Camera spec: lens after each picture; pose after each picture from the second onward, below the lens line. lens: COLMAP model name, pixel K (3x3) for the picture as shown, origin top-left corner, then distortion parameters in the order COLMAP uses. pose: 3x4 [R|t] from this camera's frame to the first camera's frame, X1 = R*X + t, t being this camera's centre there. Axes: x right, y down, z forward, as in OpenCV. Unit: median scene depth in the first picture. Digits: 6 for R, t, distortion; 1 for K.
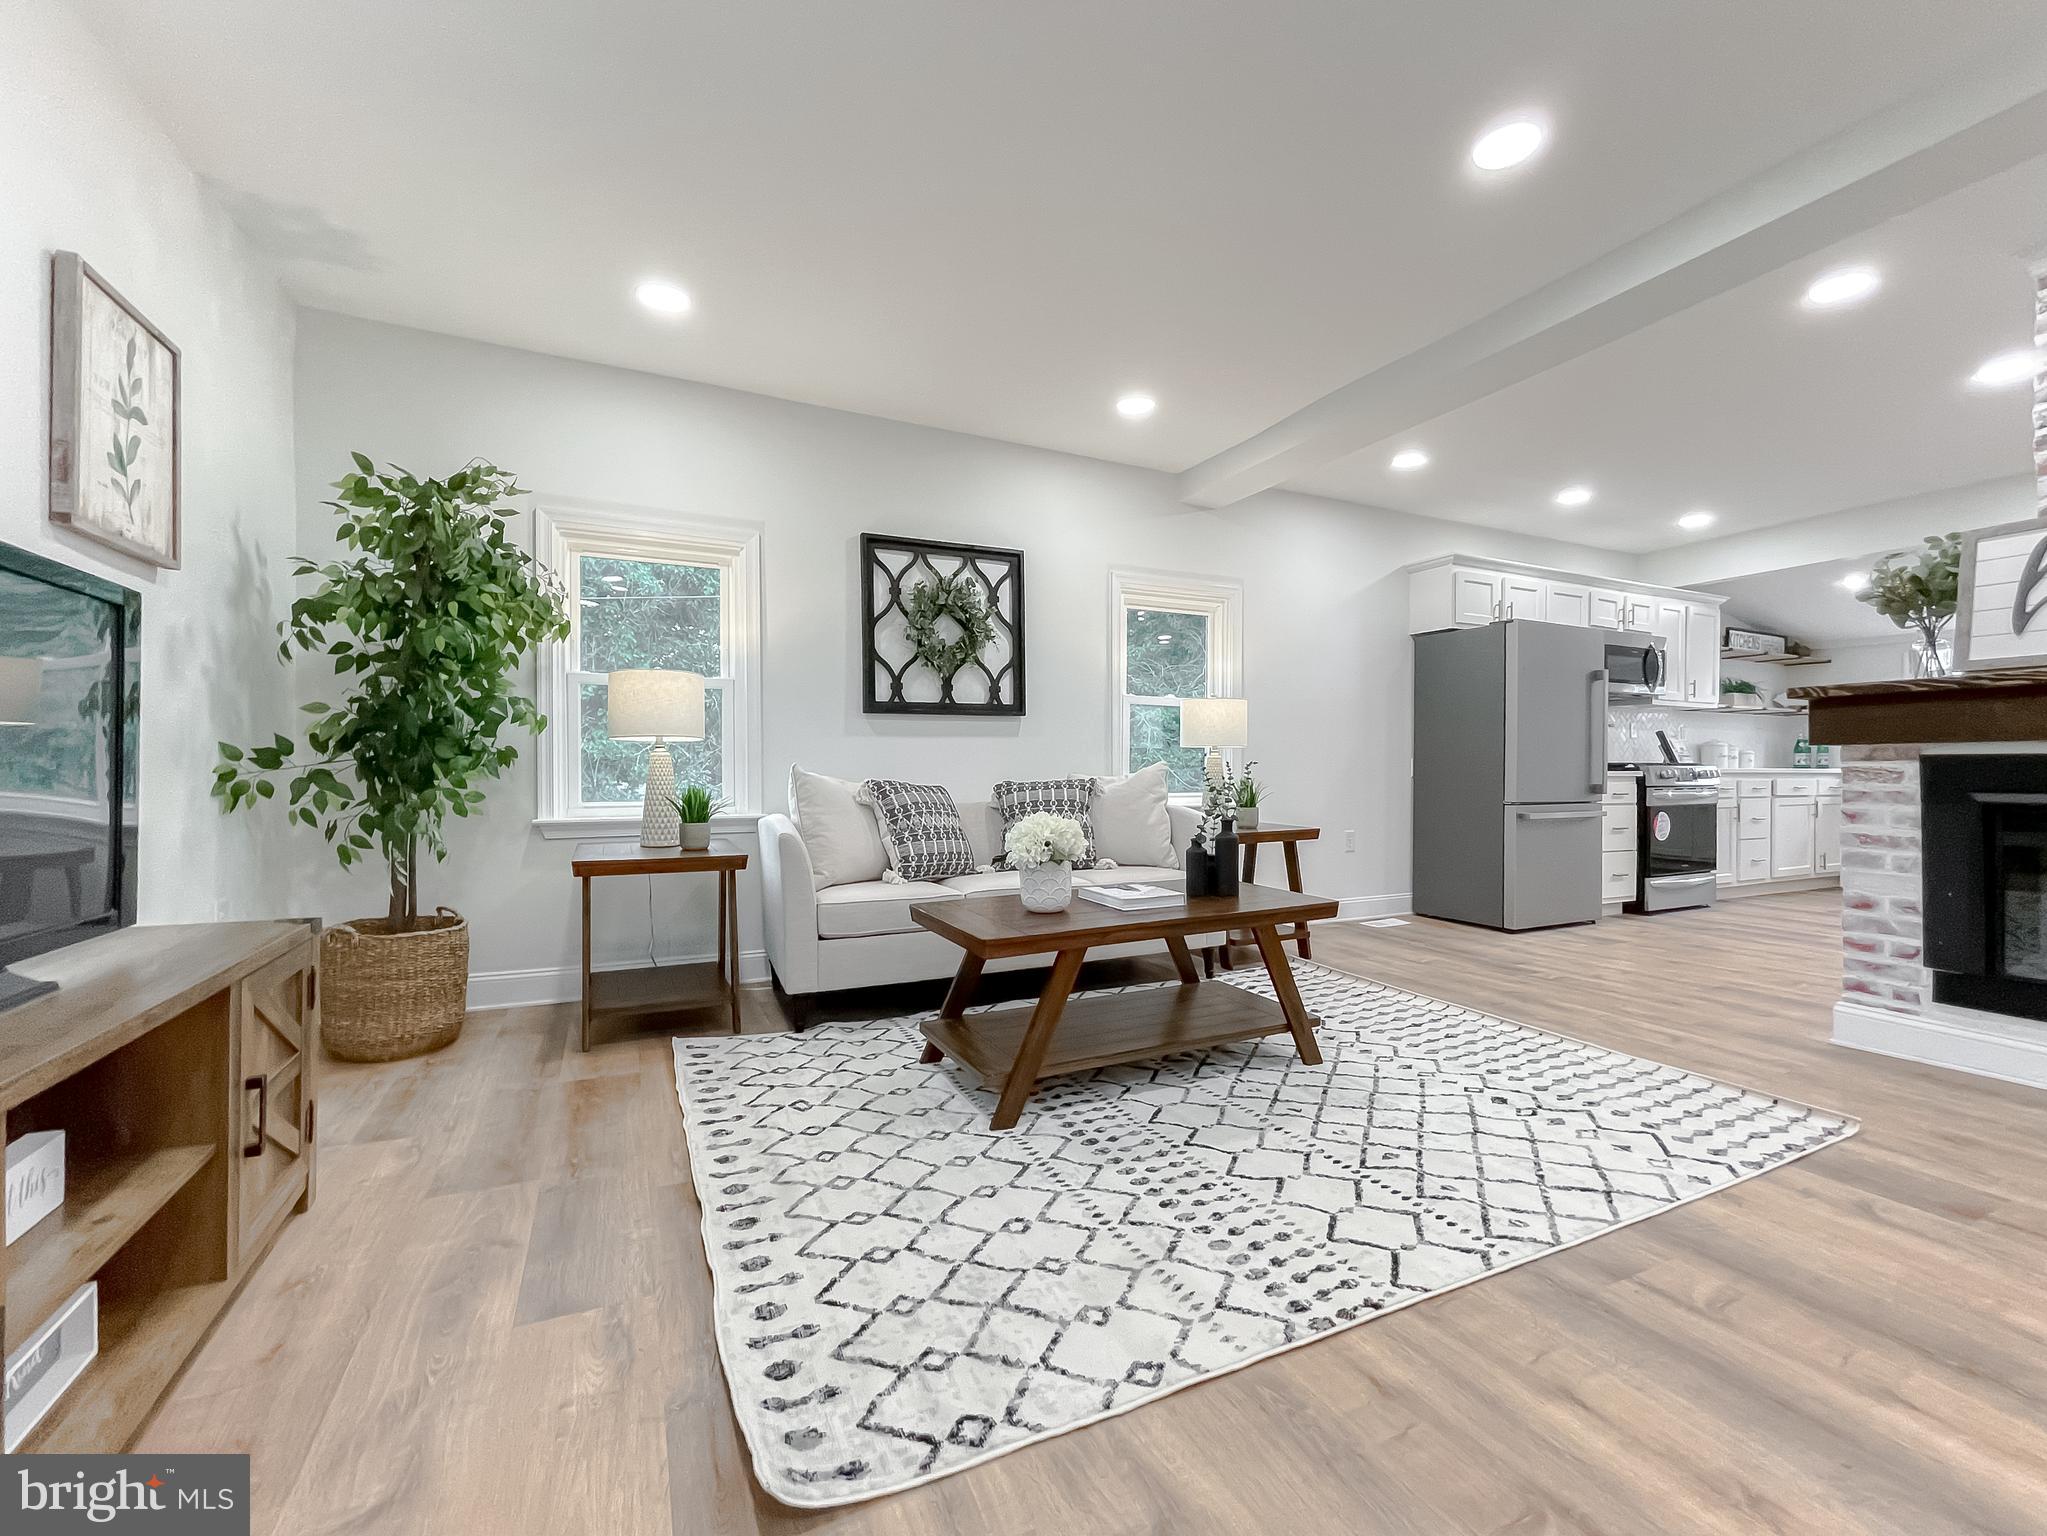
lens RADIAL K [[853.8, 0, 1025.8], [0, 853.8, 768.6], [0, 0, 1]] dist [0.002329, 0.000391]
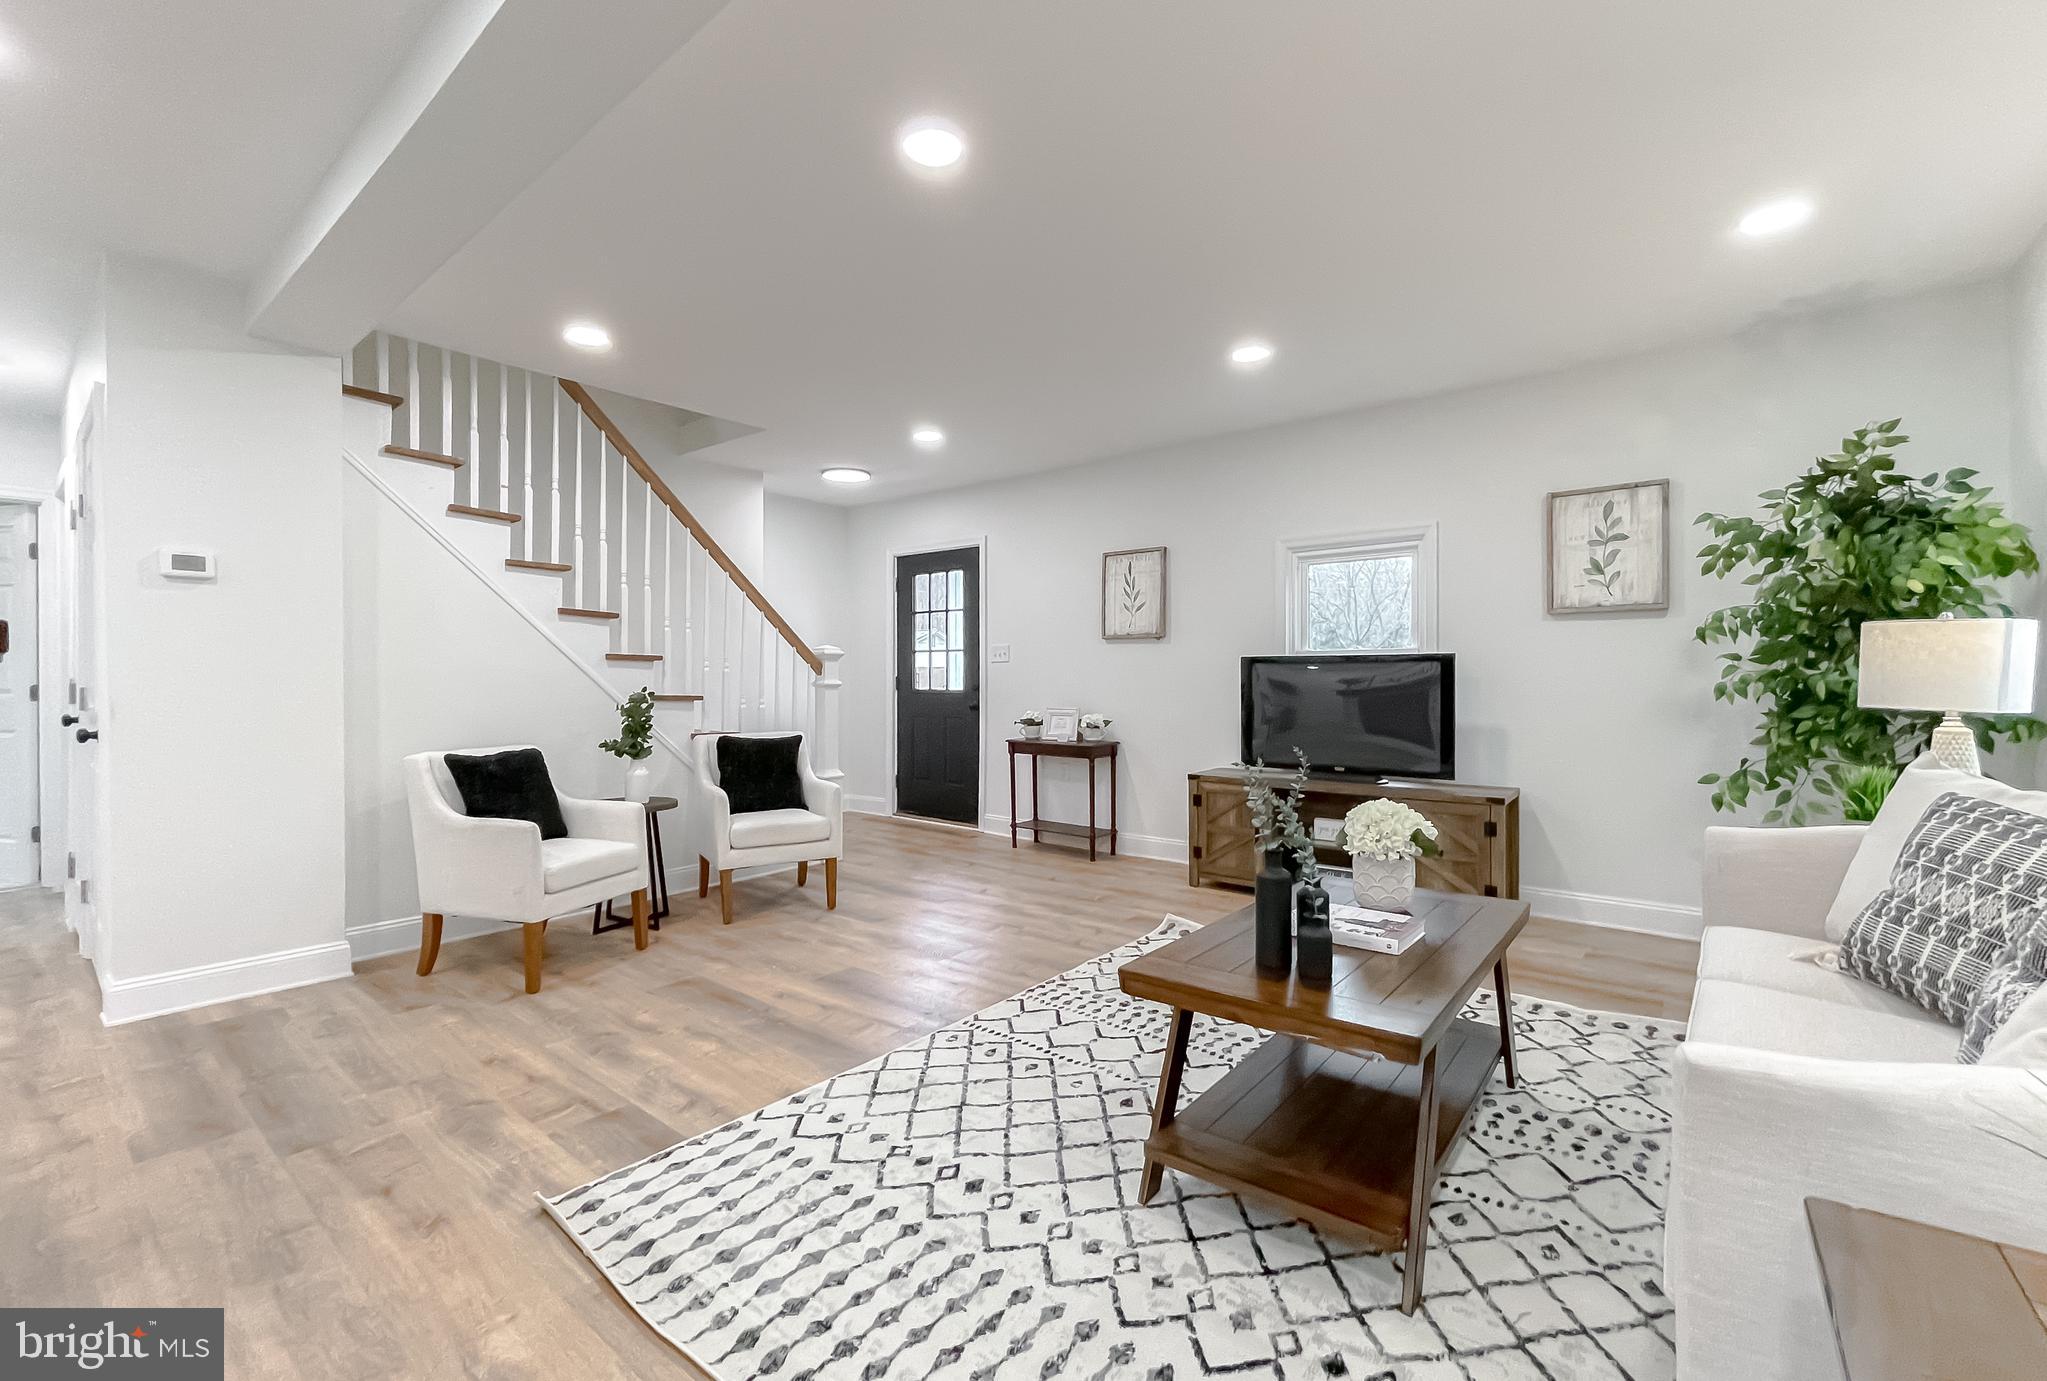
lens RADIAL K [[860.1, 0, 1023.5], [0, 860.1, 690.5], [0, 0, 1]] dist [-0.008172, 0.006406]
pose [[-0.901573, 0.008758, -0.432539, 0.716569], [0.003468, 0.999909, 0.013018, -0.074535], [0.432613, 0.010236, -0.901521, 1.557948]]
